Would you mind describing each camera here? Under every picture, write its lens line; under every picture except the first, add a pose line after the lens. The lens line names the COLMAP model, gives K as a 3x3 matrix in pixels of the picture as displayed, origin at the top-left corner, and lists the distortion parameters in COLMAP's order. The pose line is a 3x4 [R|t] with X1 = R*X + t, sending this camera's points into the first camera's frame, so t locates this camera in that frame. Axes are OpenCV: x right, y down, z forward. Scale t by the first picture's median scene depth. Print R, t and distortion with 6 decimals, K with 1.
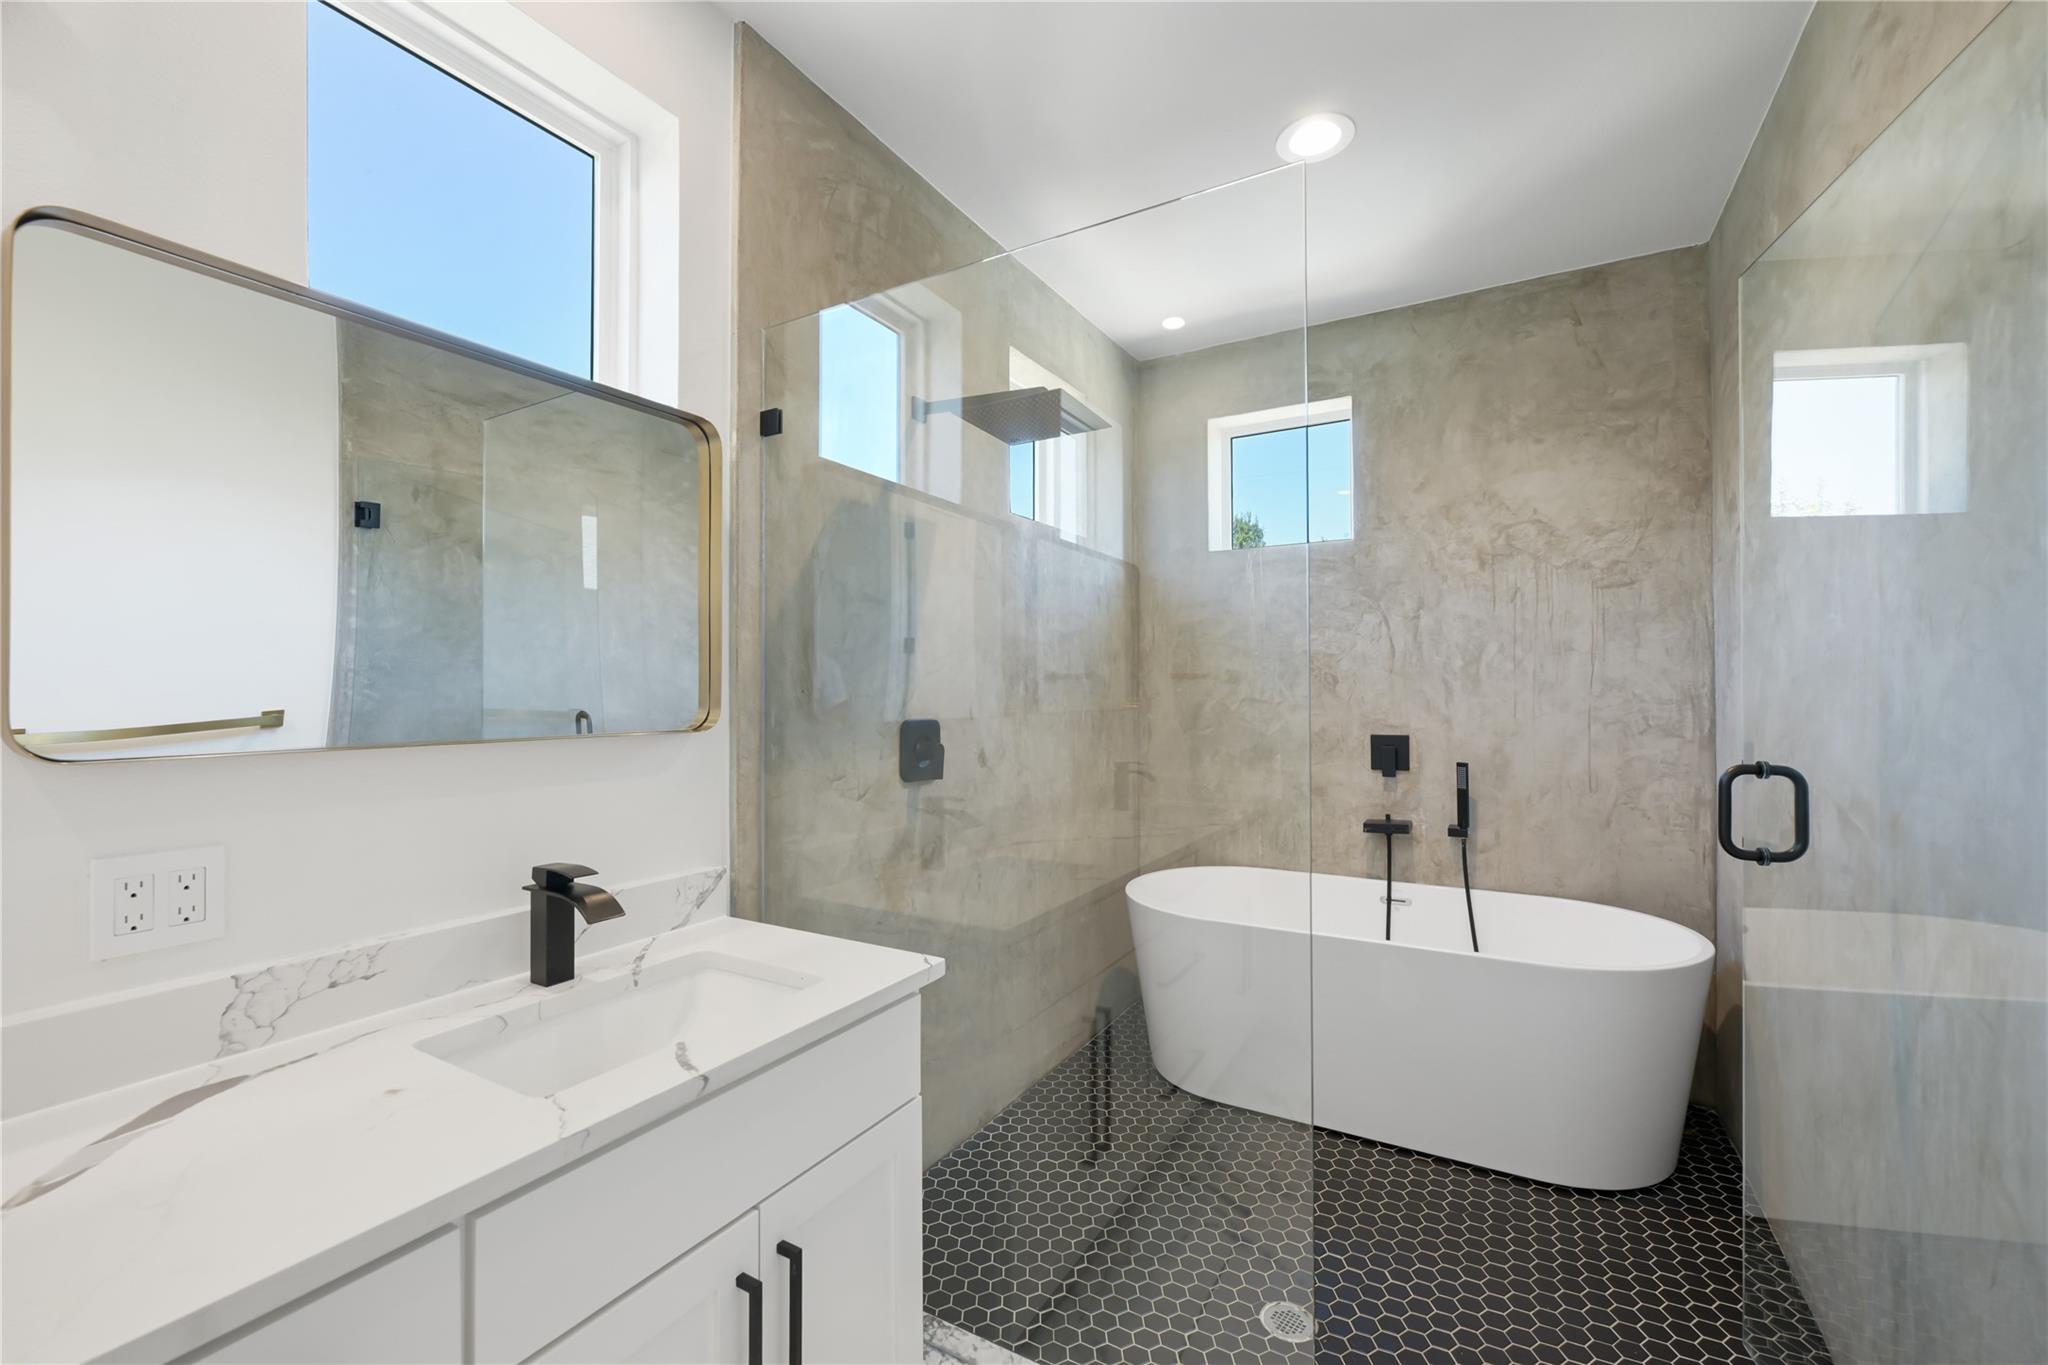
lens RADIAL K [[844.4, 0, 1025.7], [0, 844.4, 687.4], [0, 0, 1]] dist [-0.001848, -0.000282]
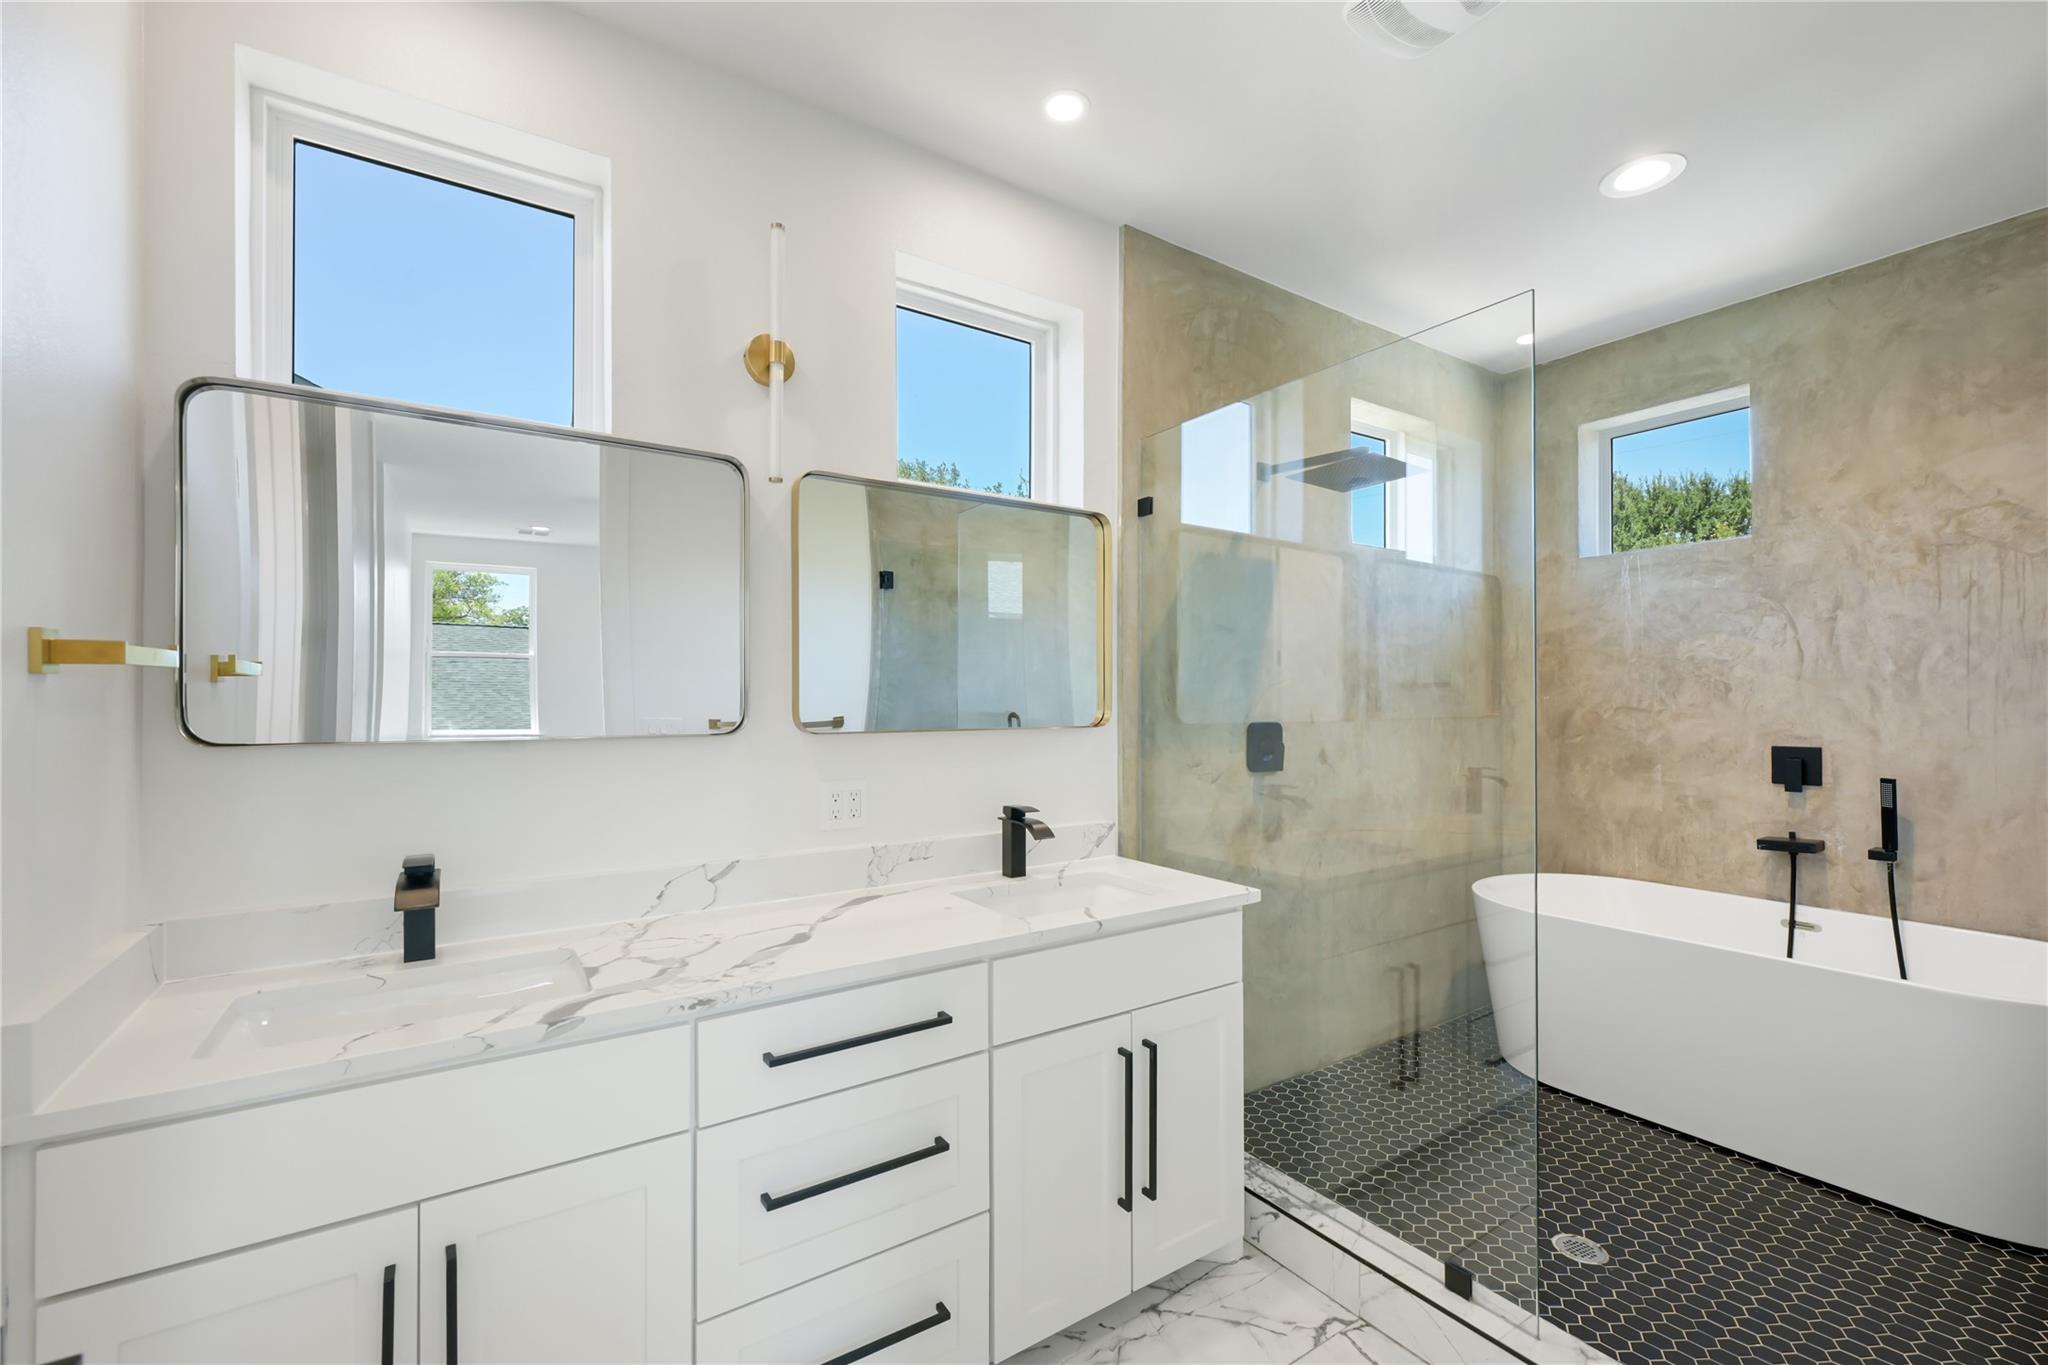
lens RADIAL K [[844.4, 0, 1025.7], [0, 844.4, 687.4], [0, 0, 1]] dist [-0.001848, -0.000282]
pose [[0.897759, -0.006204, -0.440444, 0.093486], [0.002175, 0.999951, -0.009652, -0.001915], [0.440483, 0.007708, 0.897728, -0.235724]]
